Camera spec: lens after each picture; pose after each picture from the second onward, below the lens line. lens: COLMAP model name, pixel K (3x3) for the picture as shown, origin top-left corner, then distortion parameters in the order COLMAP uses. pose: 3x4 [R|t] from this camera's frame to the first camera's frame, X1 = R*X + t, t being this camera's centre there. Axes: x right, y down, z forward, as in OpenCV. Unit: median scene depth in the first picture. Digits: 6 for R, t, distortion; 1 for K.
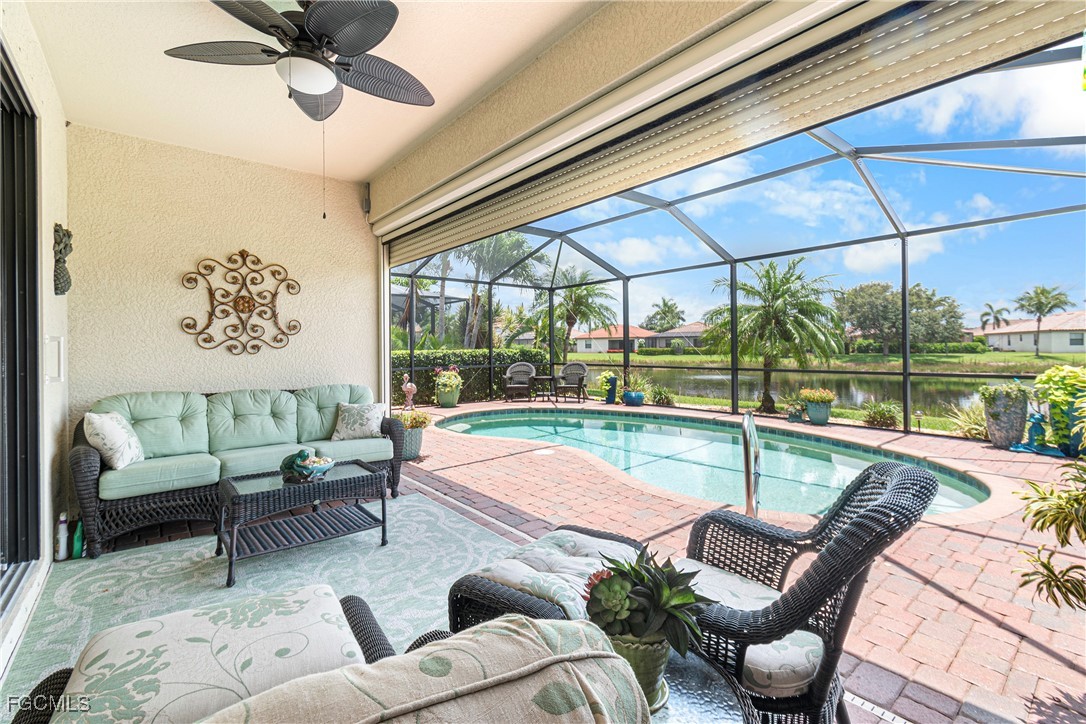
lens RADIAL K [[487.9, 0, 548.5], [0, 487.9, 349.4], [0, 0, 1]] dist [-0.001346, -0.000453]
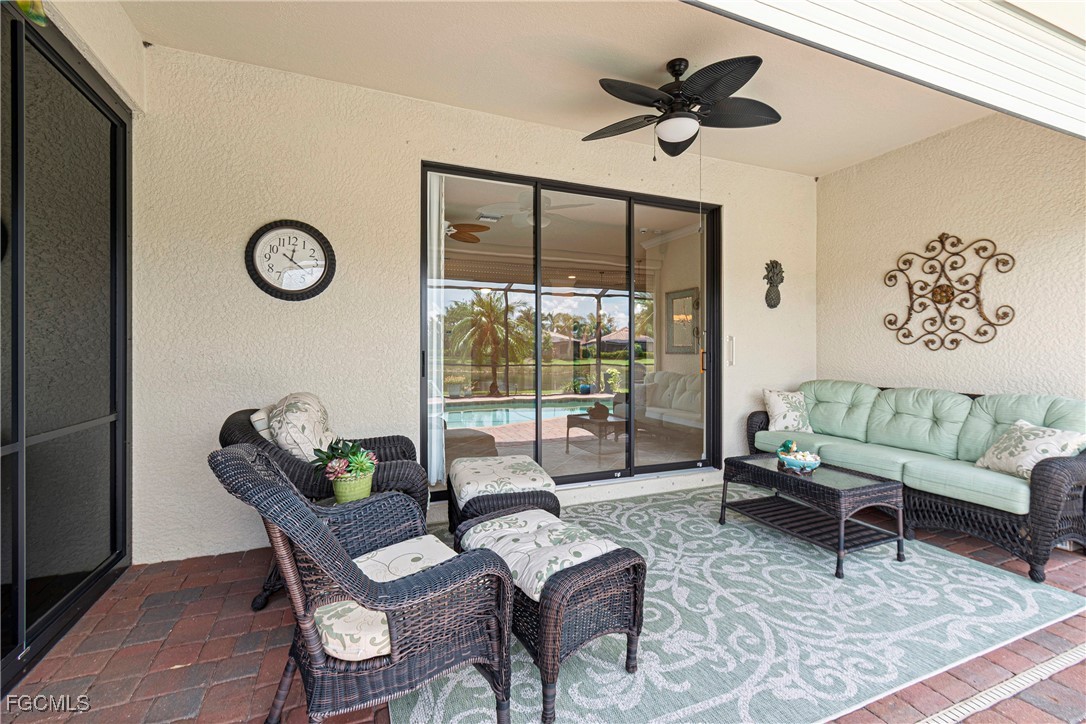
lens RADIAL K [[487.9, 0, 536.4], [0, 487.9, 350.6], [0, 0, 1]] dist [-0.001346, -0.000453]
pose [[-0.317868, 0.006279, -0.948114, 0.348288], [0.000480, 0.999979, 0.006462, 0.003814], [0.948135, 0.001599, -0.317864, 0.436045]]
